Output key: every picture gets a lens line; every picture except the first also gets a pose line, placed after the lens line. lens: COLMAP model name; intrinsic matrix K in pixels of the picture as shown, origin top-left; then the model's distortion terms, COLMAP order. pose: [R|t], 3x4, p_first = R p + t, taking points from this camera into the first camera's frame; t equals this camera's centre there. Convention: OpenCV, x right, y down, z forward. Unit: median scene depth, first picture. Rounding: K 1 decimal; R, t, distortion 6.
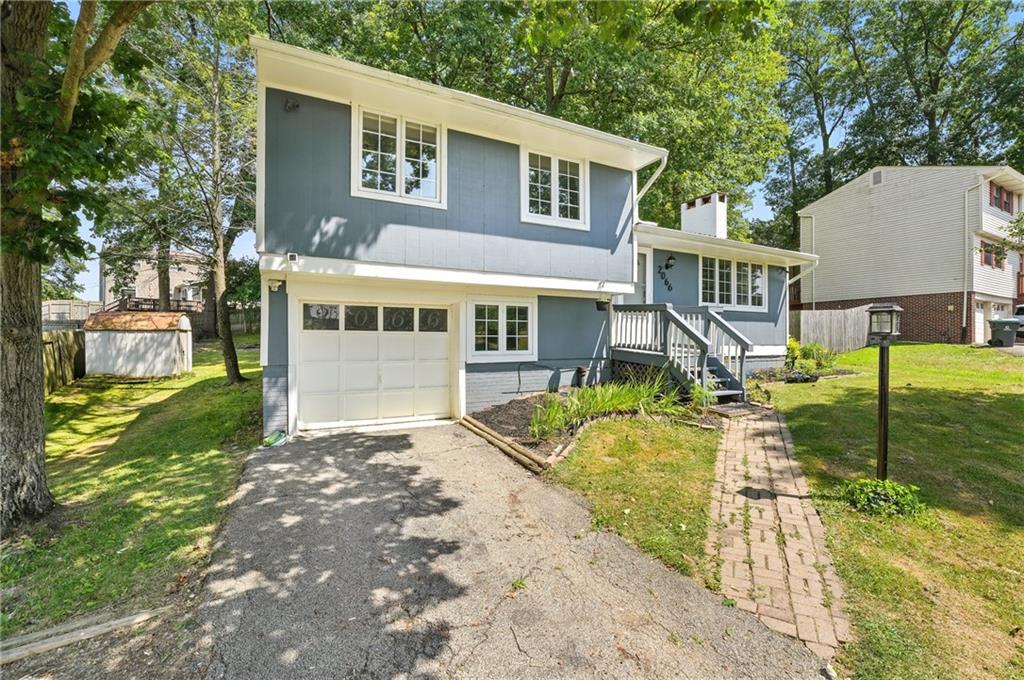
lens RADIAL K [[441.0, 0, 512.1], [0, 441.0, 334.9], [0, 0, 1]] dist [-0.000190, 0.000135]
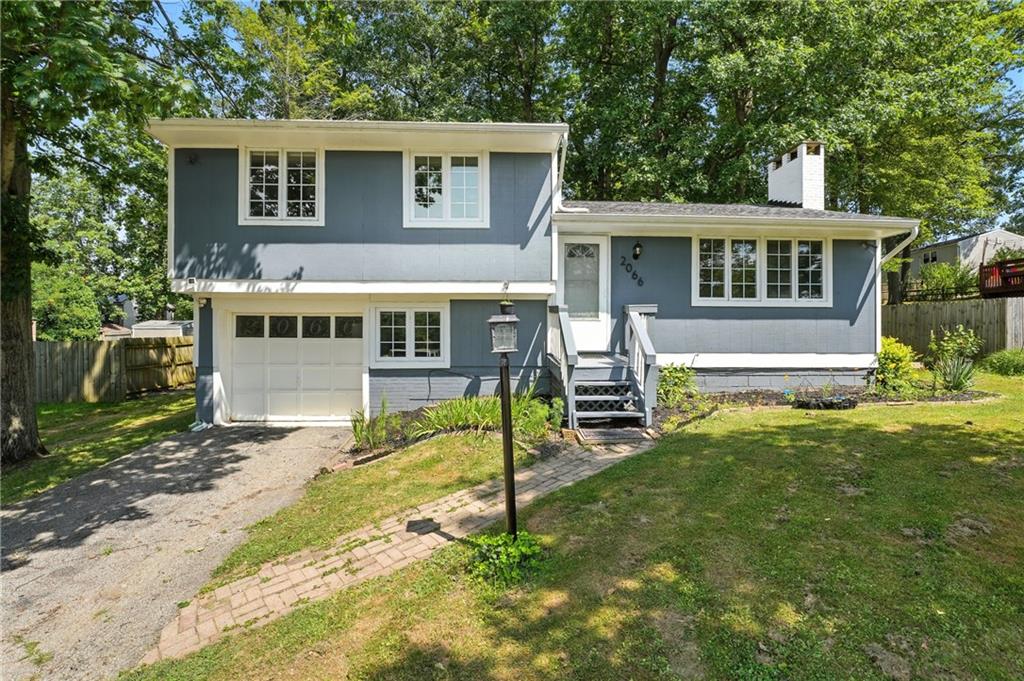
lens RADIAL K [[476.9, 0, 512.0], [0, 476.9, 340.5], [0, 0, 1]] dist [-0.009164, -0.000430]
pose [[0.897809, 0.004493, -0.440361, 0.683015], [0.004144, 0.999818, 0.018649, -0.020842], [0.440365, -0.018568, 0.897627, 0.131847]]
